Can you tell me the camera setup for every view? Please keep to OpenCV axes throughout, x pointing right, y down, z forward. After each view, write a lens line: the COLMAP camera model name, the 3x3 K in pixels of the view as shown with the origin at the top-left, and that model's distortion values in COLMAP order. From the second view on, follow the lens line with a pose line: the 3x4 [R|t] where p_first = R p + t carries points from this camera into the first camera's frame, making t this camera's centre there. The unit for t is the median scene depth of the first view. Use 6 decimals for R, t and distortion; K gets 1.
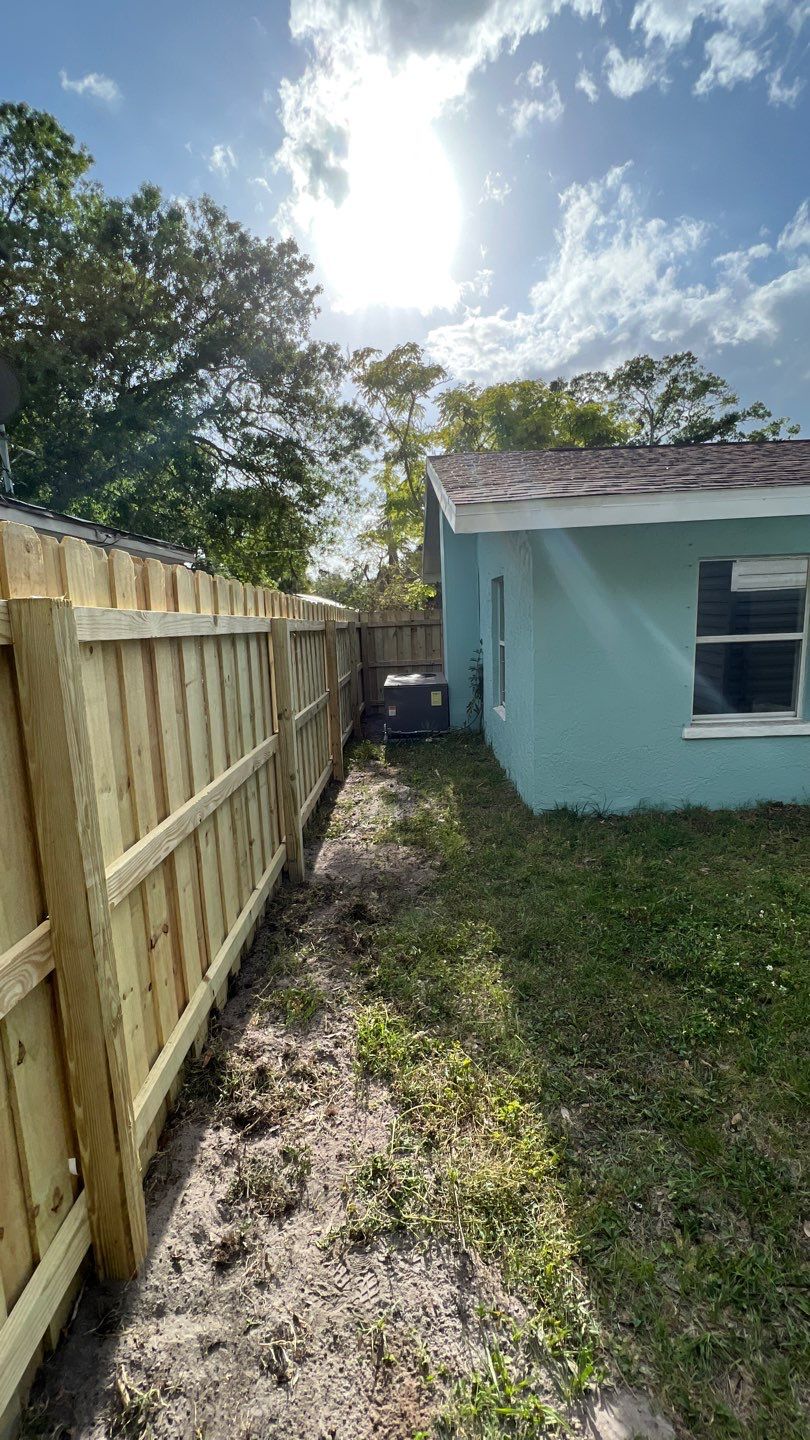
lens RADIAL K [[681.2, 0, 404.4], [0, 681.2, 726.6], [0, 0, 1]] dist [0.001188, 0.000322]
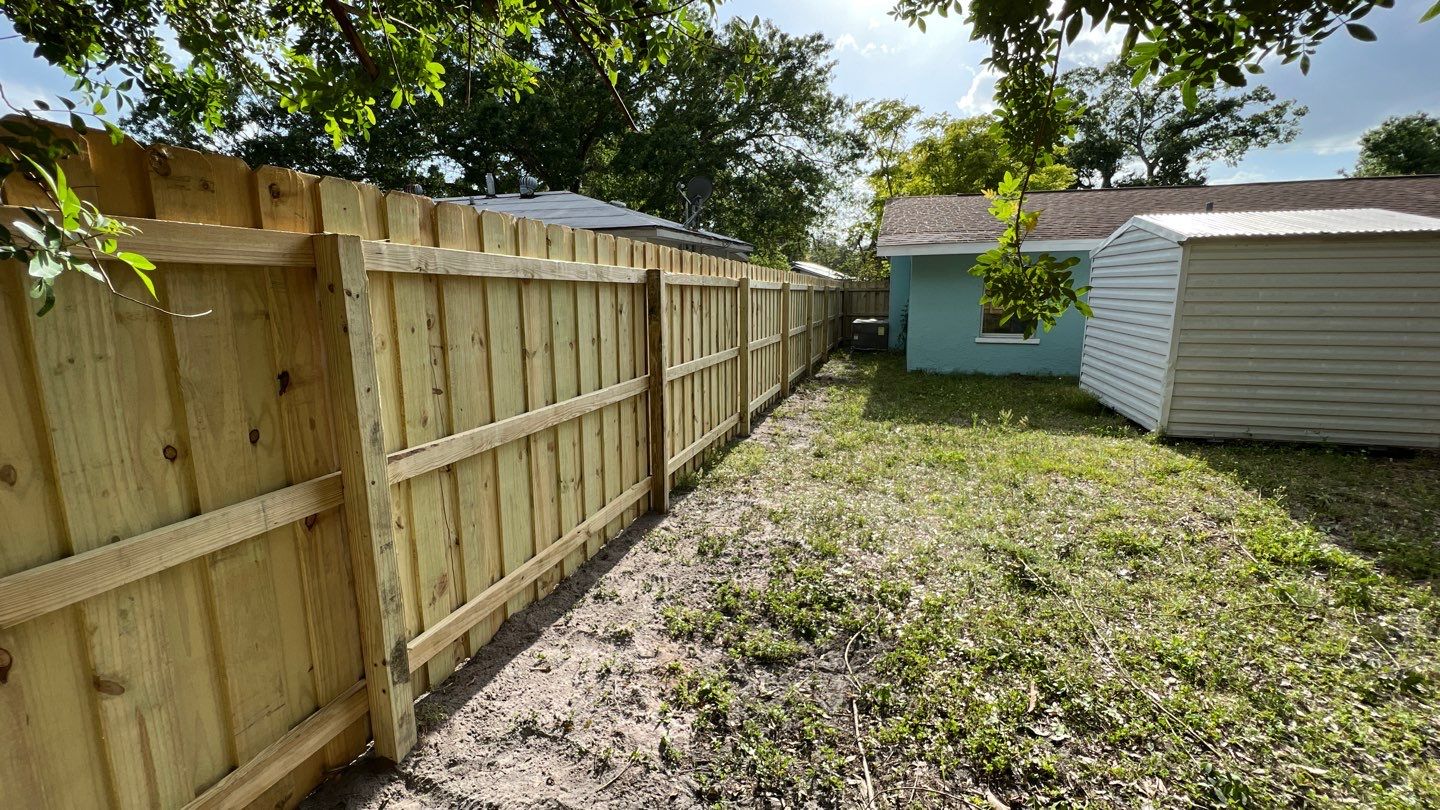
lens RADIAL K [[681.2, 0, 703.0], [0, 681.2, 408.2], [0, 0, 1]] dist [0.001188, 0.000322]
pose [[0.961100, 0.081770, -0.263820, 0.048406], [-0.075002, 0.996546, 0.035641, 0.076066], [0.265823, -0.014468, 0.963913, -0.498797]]
